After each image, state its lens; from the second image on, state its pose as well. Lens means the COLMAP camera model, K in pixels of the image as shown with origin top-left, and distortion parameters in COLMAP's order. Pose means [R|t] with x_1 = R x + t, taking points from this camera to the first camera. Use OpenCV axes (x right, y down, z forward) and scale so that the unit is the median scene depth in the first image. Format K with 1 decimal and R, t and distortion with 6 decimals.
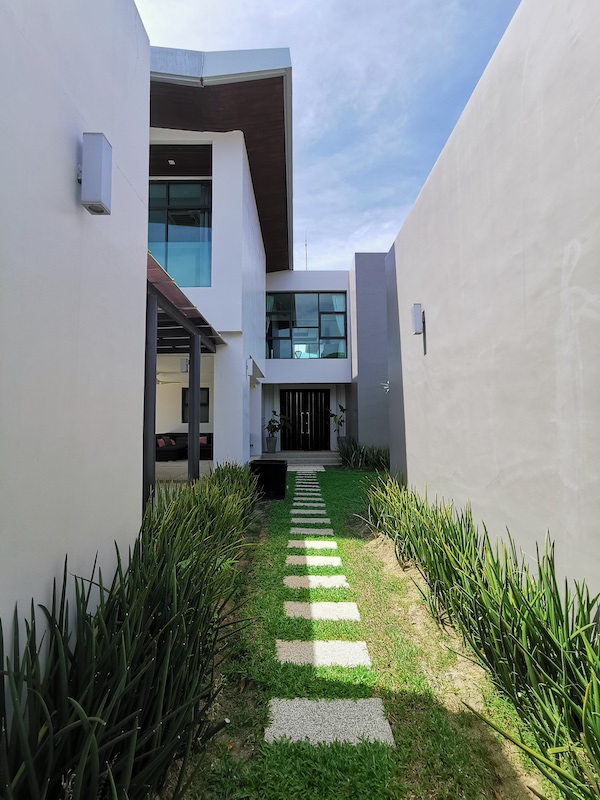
lens RADIAL K [[384.8, 0, 300.6], [0, 384.8, 403.7], [0, 0, 1]] dist [0.000984, 0.000922]
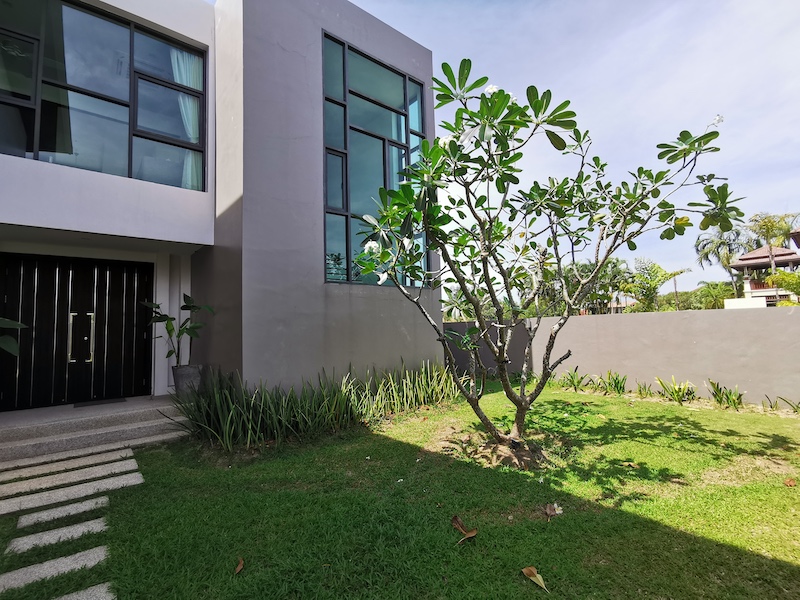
lens RADIAL K [[384.8, 0, 399.5], [0, 384.8, 298.1], [0, 0, 1]] dist [0.000984, 0.000922]
pose [[0.779276, 0.033725, 0.625772, 0.020081], [-0.003450, 0.998767, -0.049530, 0.028525], [-0.626671, 0.036439, 0.778431, 0.496032]]
